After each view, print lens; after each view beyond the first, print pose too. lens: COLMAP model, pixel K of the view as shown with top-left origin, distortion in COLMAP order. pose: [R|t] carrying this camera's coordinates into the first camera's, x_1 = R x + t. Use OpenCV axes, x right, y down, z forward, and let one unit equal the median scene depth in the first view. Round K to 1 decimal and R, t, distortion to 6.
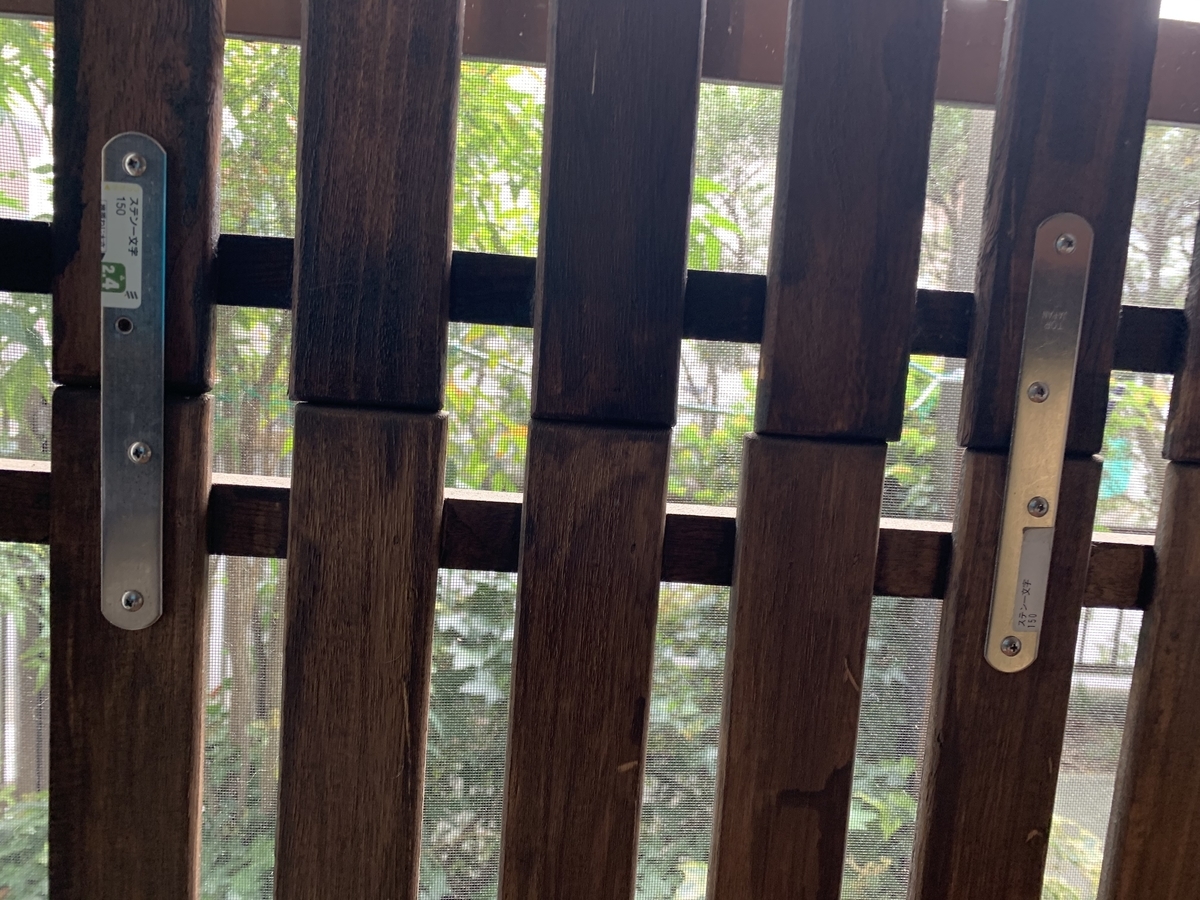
lens RADIAL K [[913.8, 0, 600.0], [0, 913.8, 450.0], [0, 0, 1]] dist [0.003522, -0.000320]
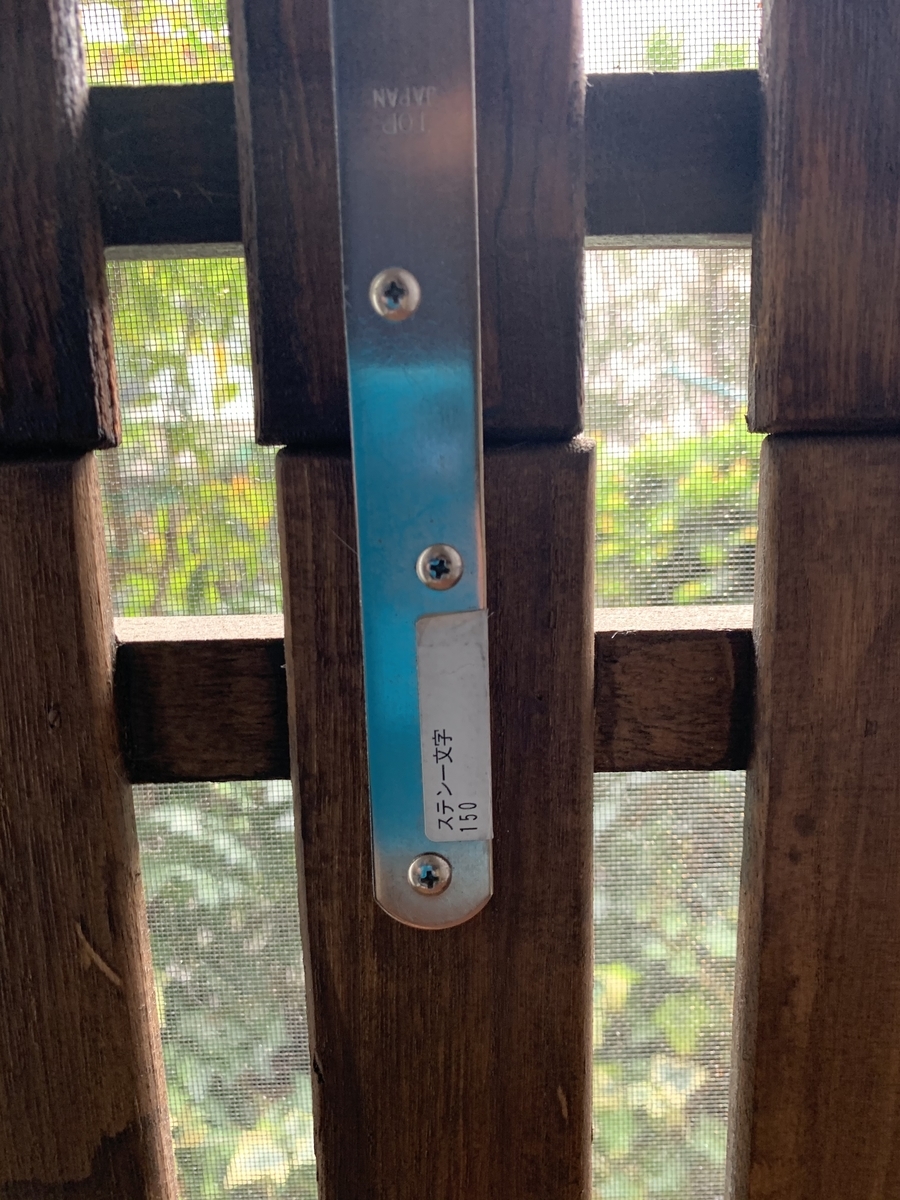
lens RADIAL K [[900.8, 0, 450.0], [0, 900.8, 600.0], [0, 0, 1]] dist [-0.010432, 0.003360]
pose [[0.993410, -0.083748, -0.078250, 0.503664], [0.088379, 0.994413, 0.057717, 0.052373], [0.072979, -0.064252, 0.995262, 0.558045]]
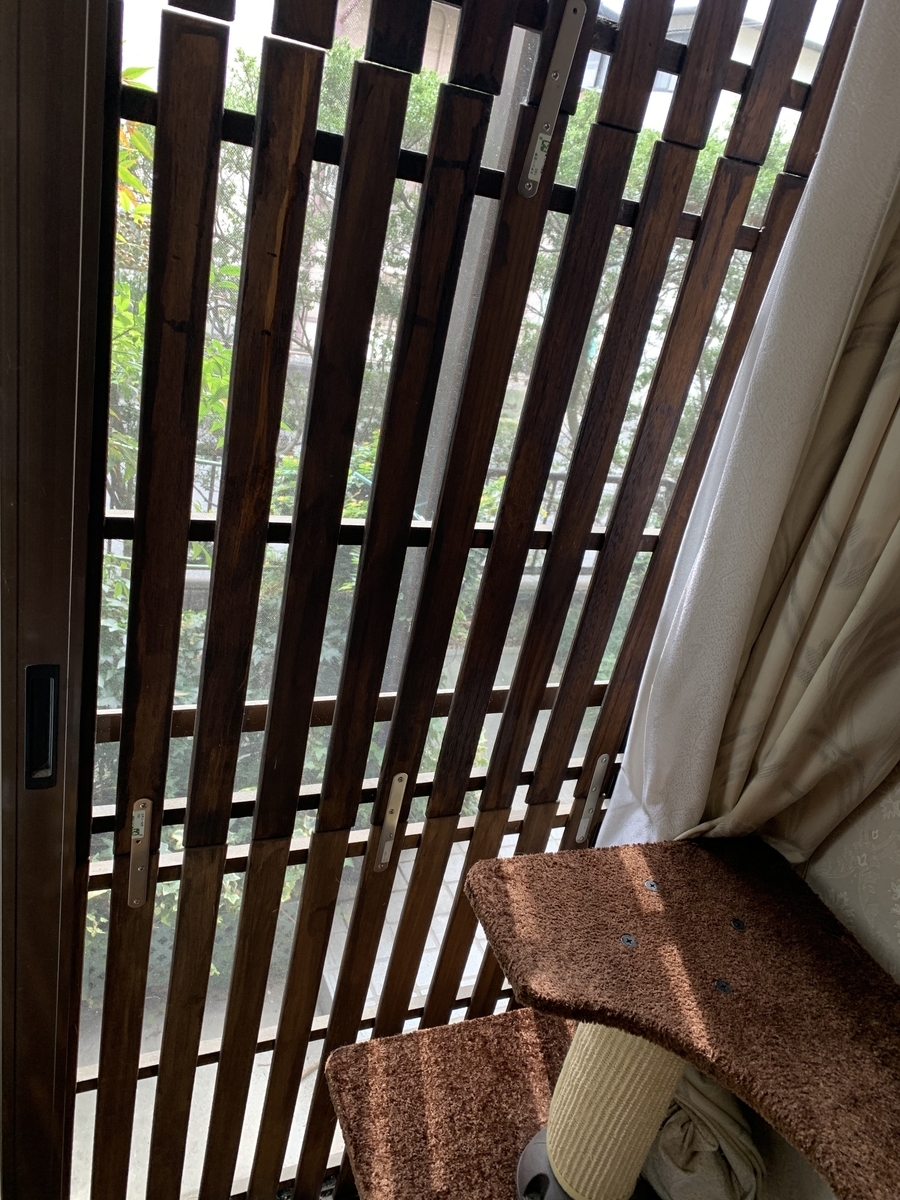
lens RADIAL K [[913.8, 0, 450.0], [0, 913.8, 600.0], [0, 0, 1]] dist [0.003522, -0.000320]
pose [[0.934728, -0.038715, 0.353249, -0.540912], [-0.095459, 0.930158, 0.354534, -2.094736], [-0.342303, -0.365113, 0.865749, -1.867155]]
